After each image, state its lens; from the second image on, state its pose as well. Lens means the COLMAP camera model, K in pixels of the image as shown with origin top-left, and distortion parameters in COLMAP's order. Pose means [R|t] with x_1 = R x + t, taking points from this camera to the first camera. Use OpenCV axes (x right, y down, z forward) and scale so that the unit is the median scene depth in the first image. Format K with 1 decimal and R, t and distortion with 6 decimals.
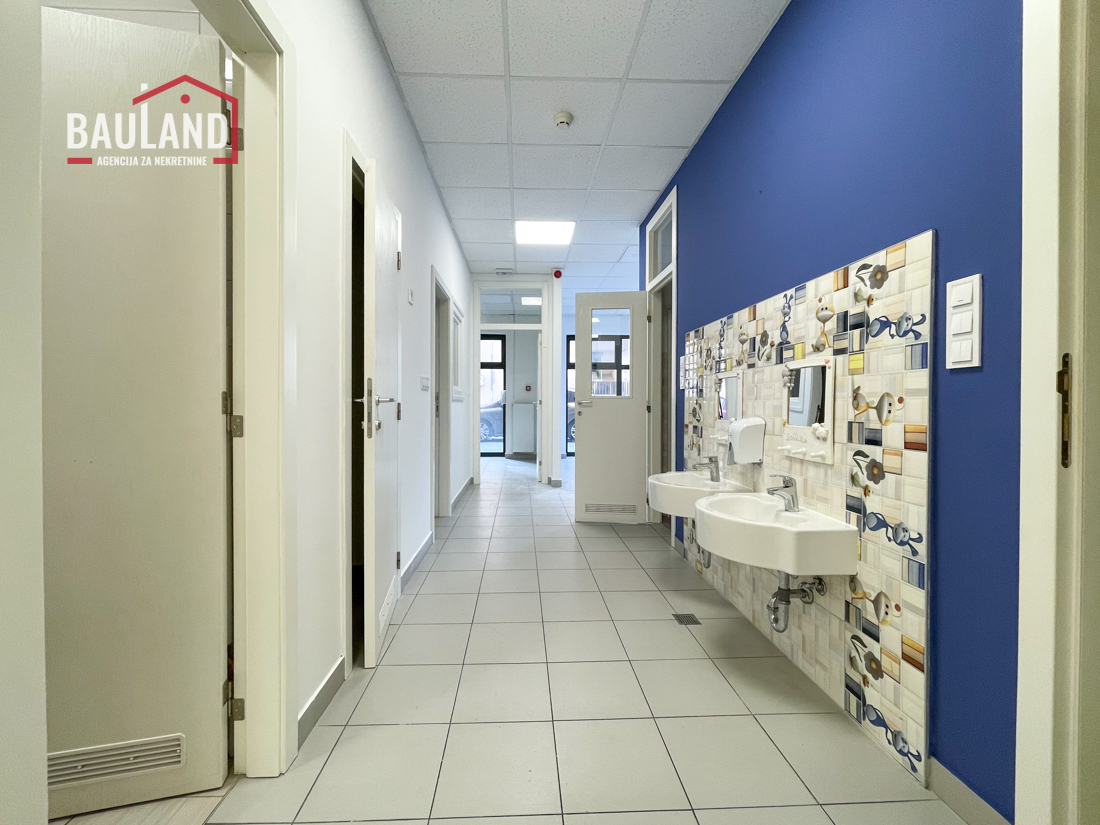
lens RADIAL K [[448.9, 0, 546.0], [0, 448.9, 408.3], [0, 0, 1]] dist [-0.009148, -0.000770]
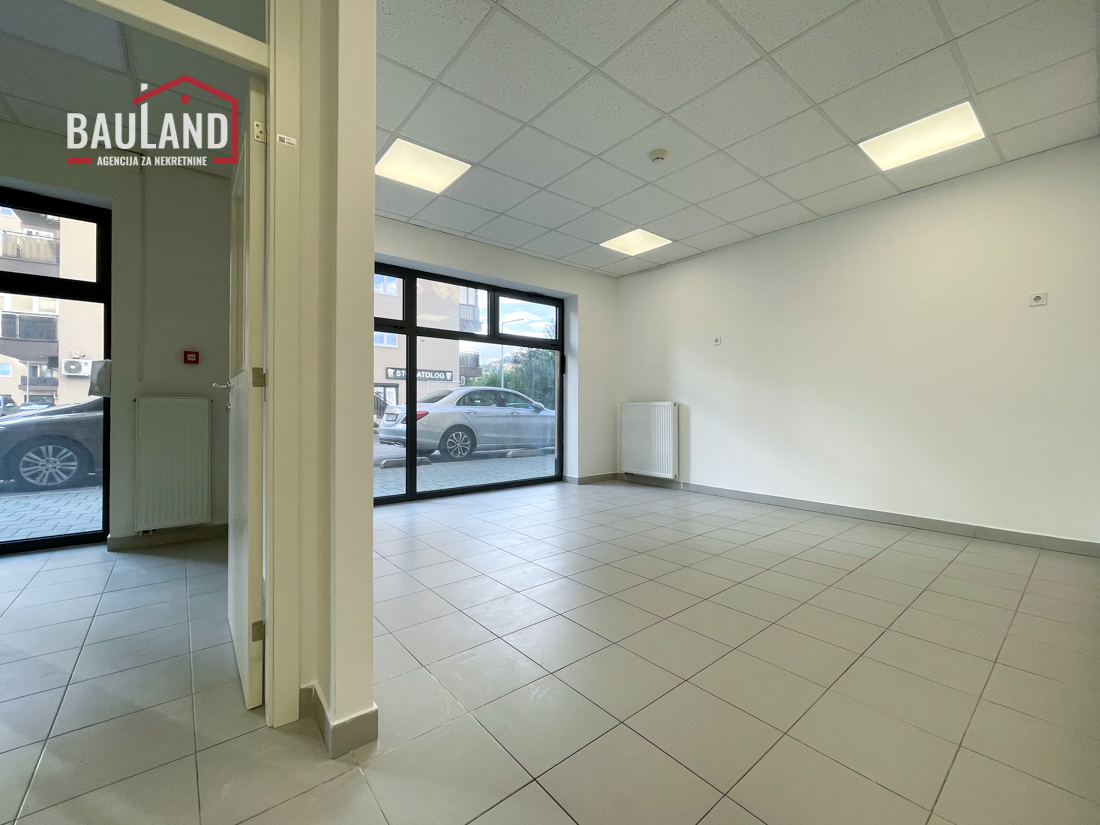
lens RADIAL K [[454.9, 0, 551.7], [0, 454.9, 406.1], [0, 0, 1]] dist [-0.000458, -0.000709]
pose [[0.806243, 0.000701, 0.591585, -0.033997], [0.006019, 0.999938, -0.009388, 0.005580], [-0.591554, 0.011129, 0.806188, 0.829279]]
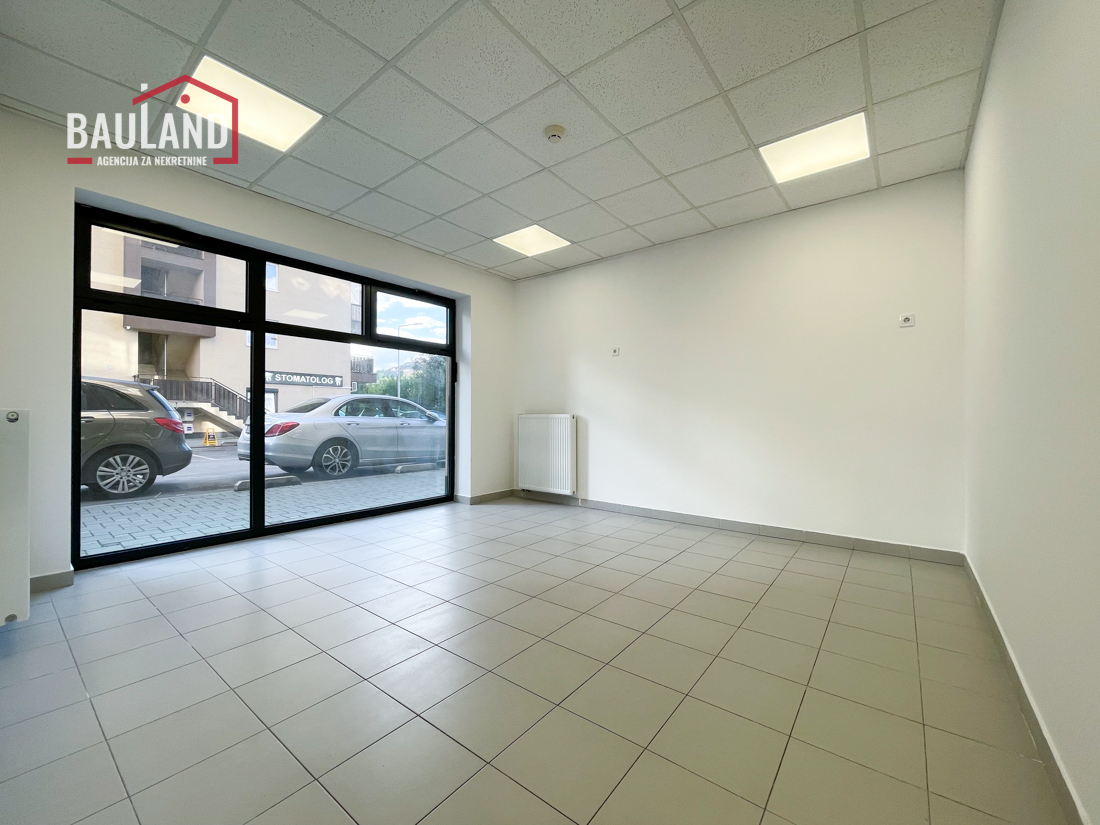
lens RADIAL K [[454.9, 0, 554.9], [0, 454.9, 419.8], [0, 0, 1]] dist [-0.000458, -0.000709]
pose [[0.655505, -0.006509, 0.755163, 0.039584], [0.005627, 0.999977, 0.003735, -0.004475], [-0.755170, 0.001801, 0.655526, 0.886011]]
